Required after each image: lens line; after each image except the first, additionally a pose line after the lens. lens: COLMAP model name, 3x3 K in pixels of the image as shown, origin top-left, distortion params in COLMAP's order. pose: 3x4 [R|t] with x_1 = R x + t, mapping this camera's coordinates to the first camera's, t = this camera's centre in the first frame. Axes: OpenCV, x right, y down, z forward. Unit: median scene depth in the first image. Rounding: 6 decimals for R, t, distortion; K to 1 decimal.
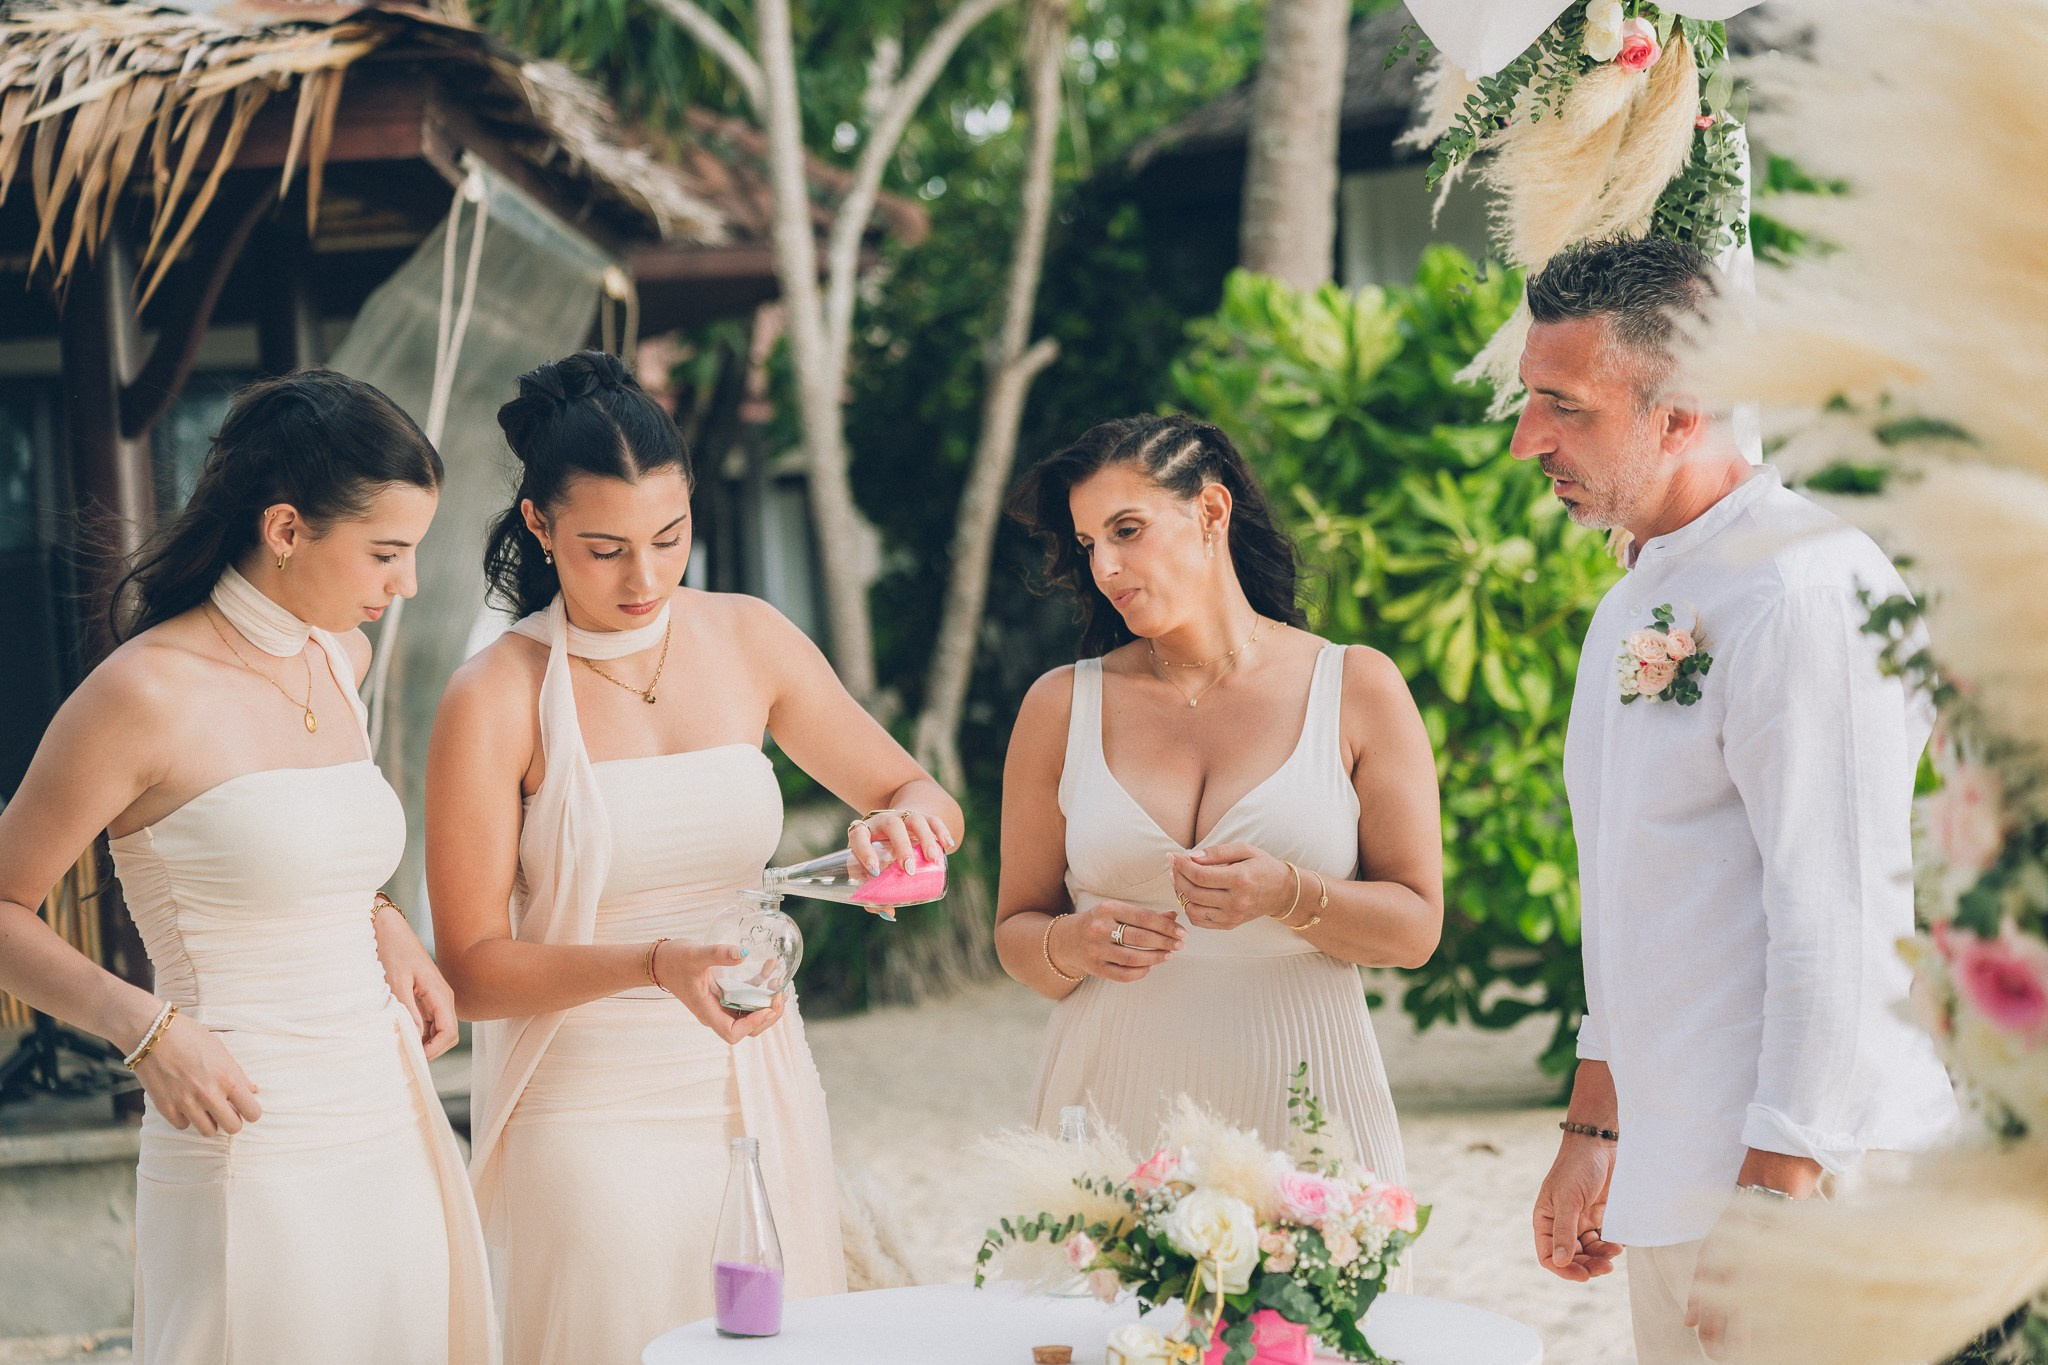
lens RADIAL K [[4335.8, 0, 1023.1], [0, 4335.8, 687.5], [0, 0, 1]] dist [-0.003608, 0.000000]
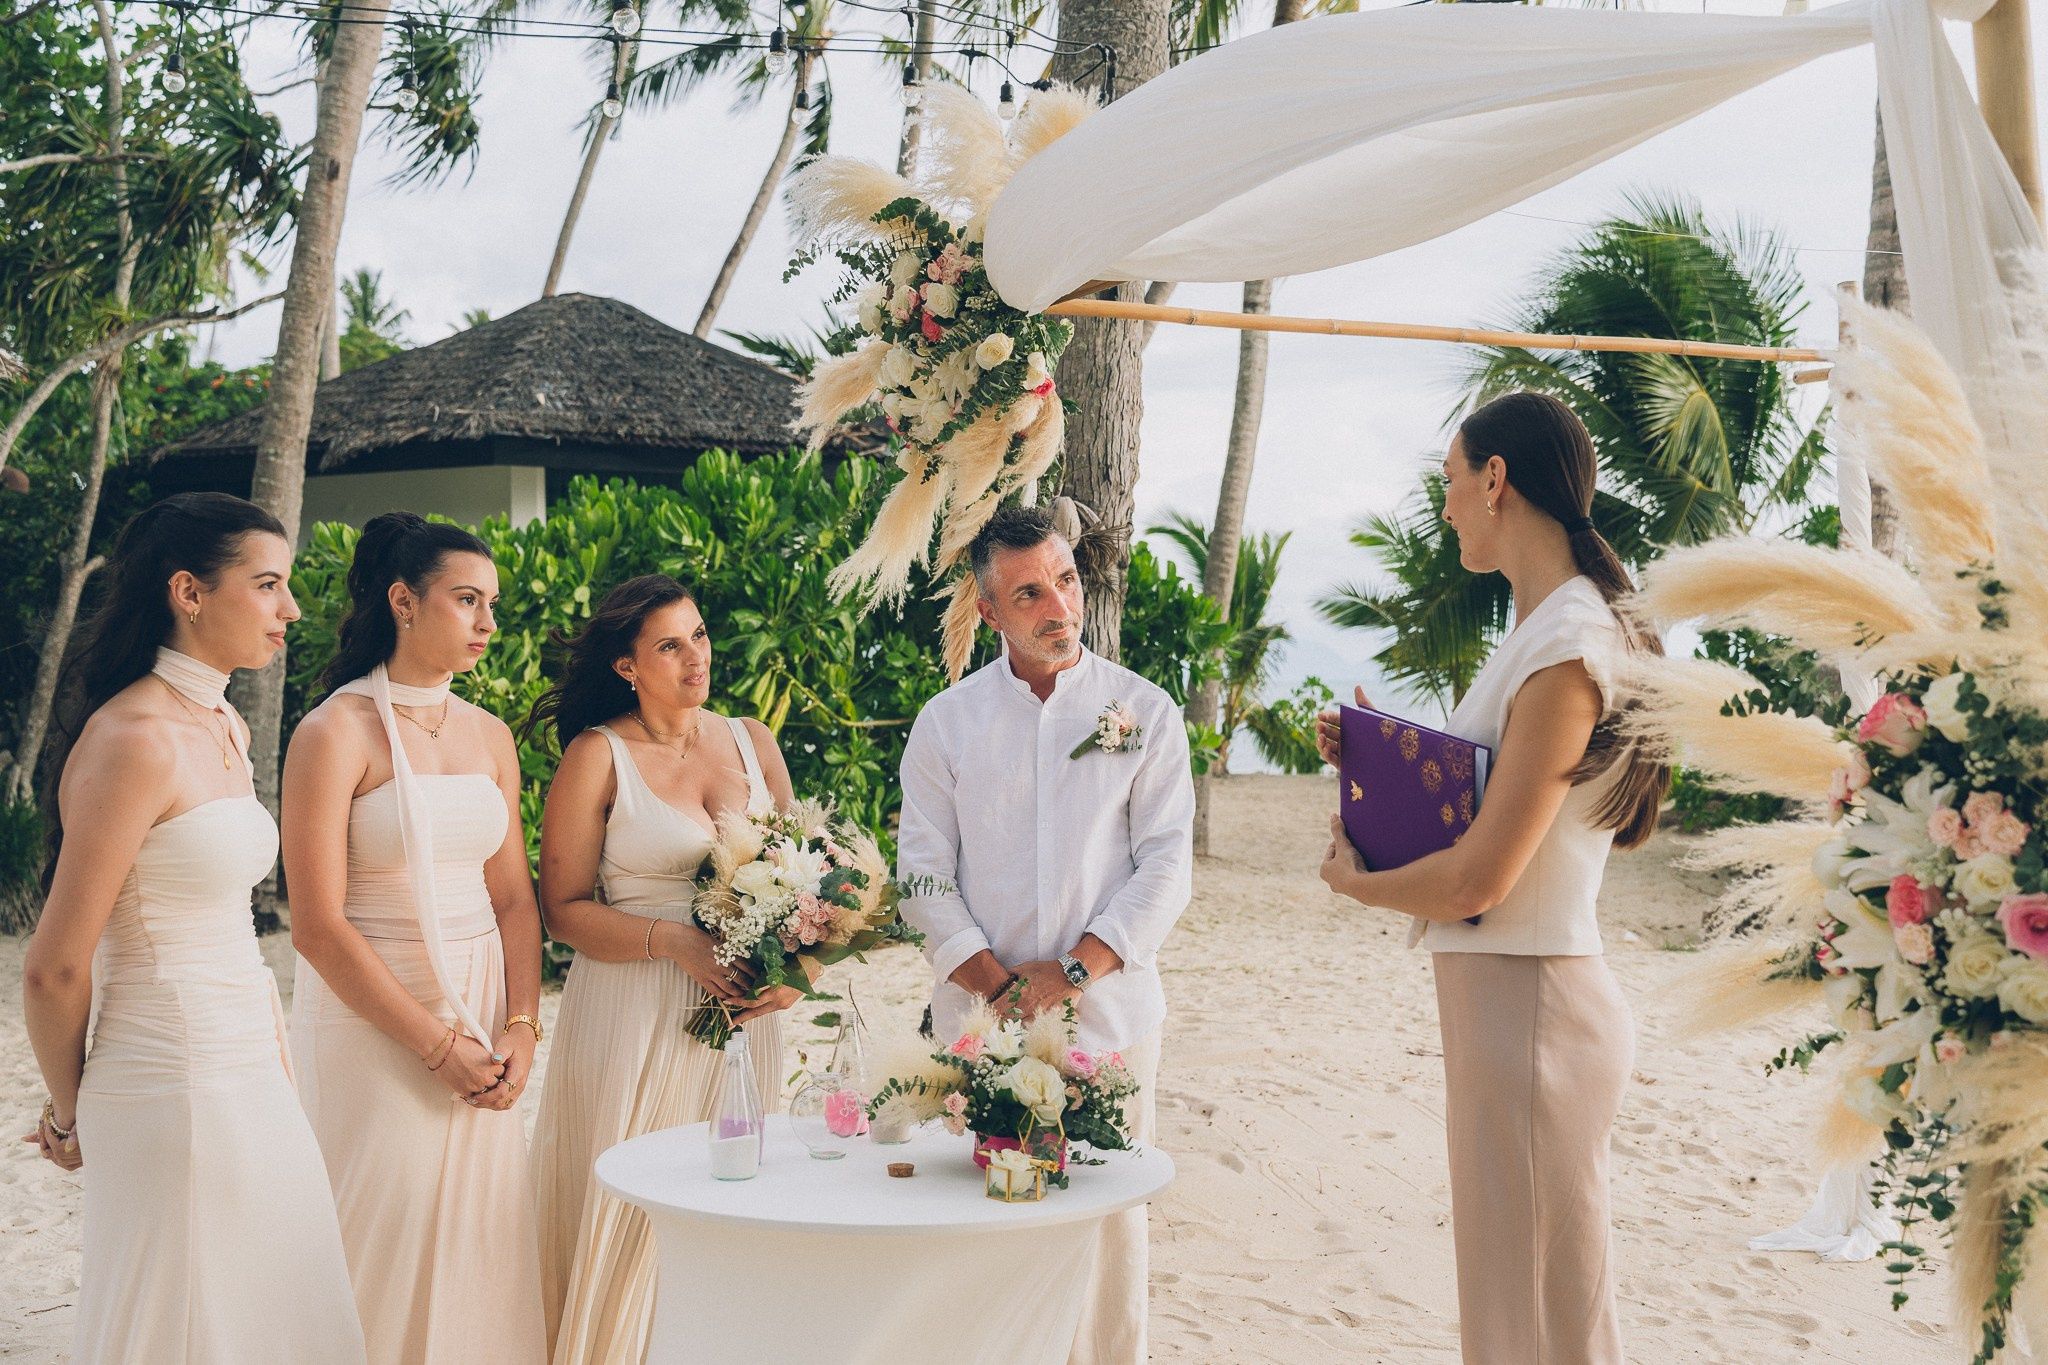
lens RADIAL K [[2116.9, 0, 1014.0], [0, 2116.9, 704.9], [0, 0, 1]] dist [-0.008215, 0.000000]
pose [[0.882660, 0.040159, 0.468294, -0.113100], [-0.025636, 0.998973, -0.037347, 0.005663], [-0.469313, 0.020960, 0.882783, 0.112252]]
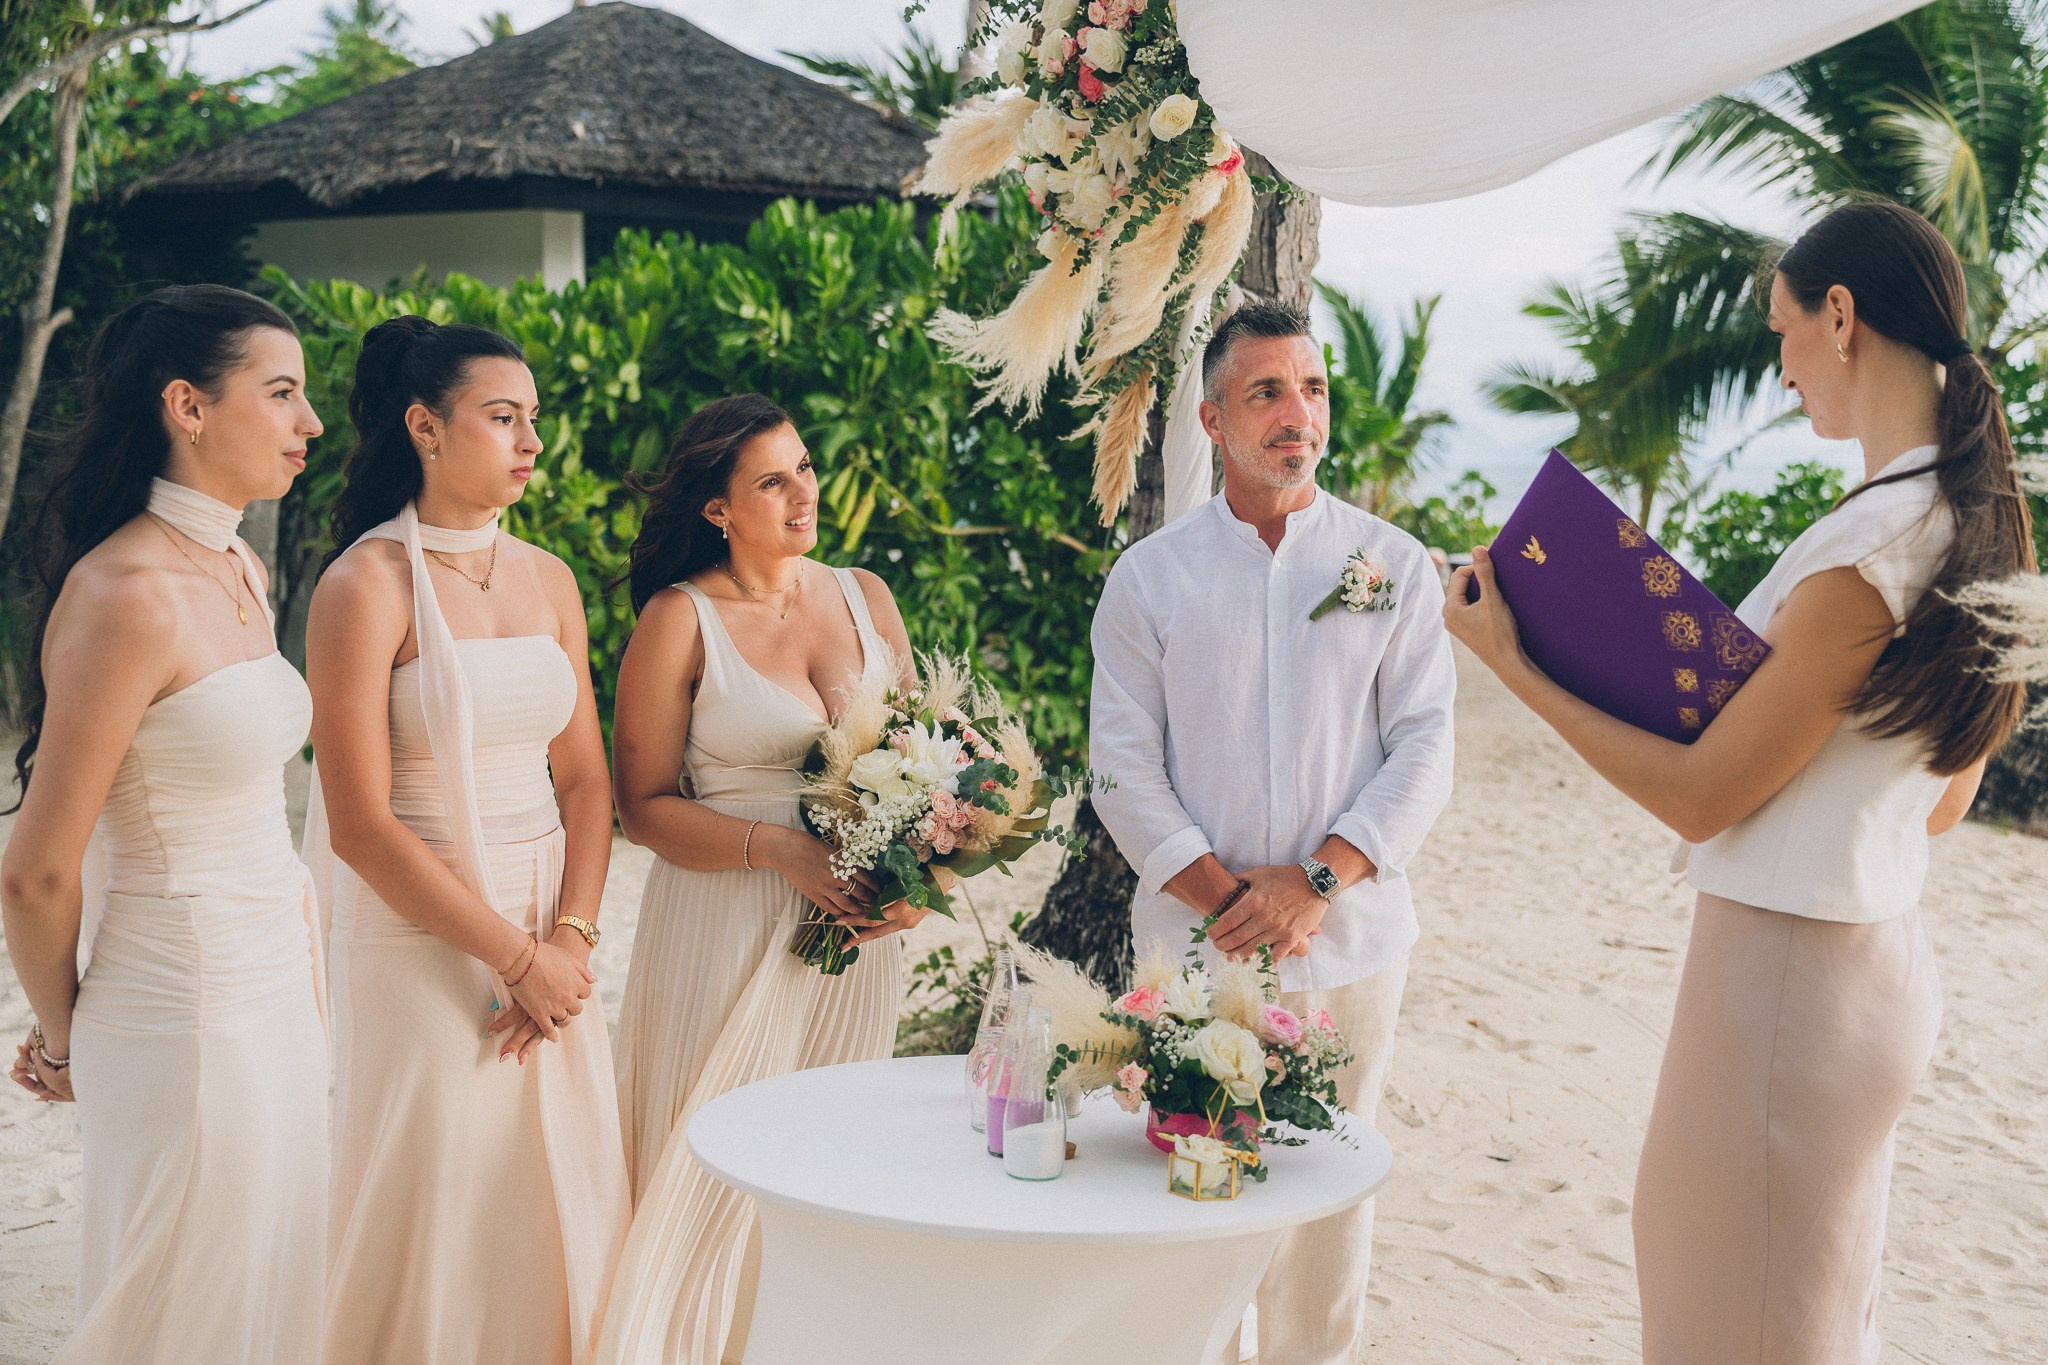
lens RADIAL K [[2437.5, 0, 1033.8], [0, 2437.5, 713.1], [0, 0, 1]] dist [-0.006905, 0.000000]
pose [[0.896086, 0.016279, 0.443581, -0.113360], [-0.046109, 0.997335, 0.056545, -0.004521], [-0.441479, -0.071122, 0.894449, 0.134904]]
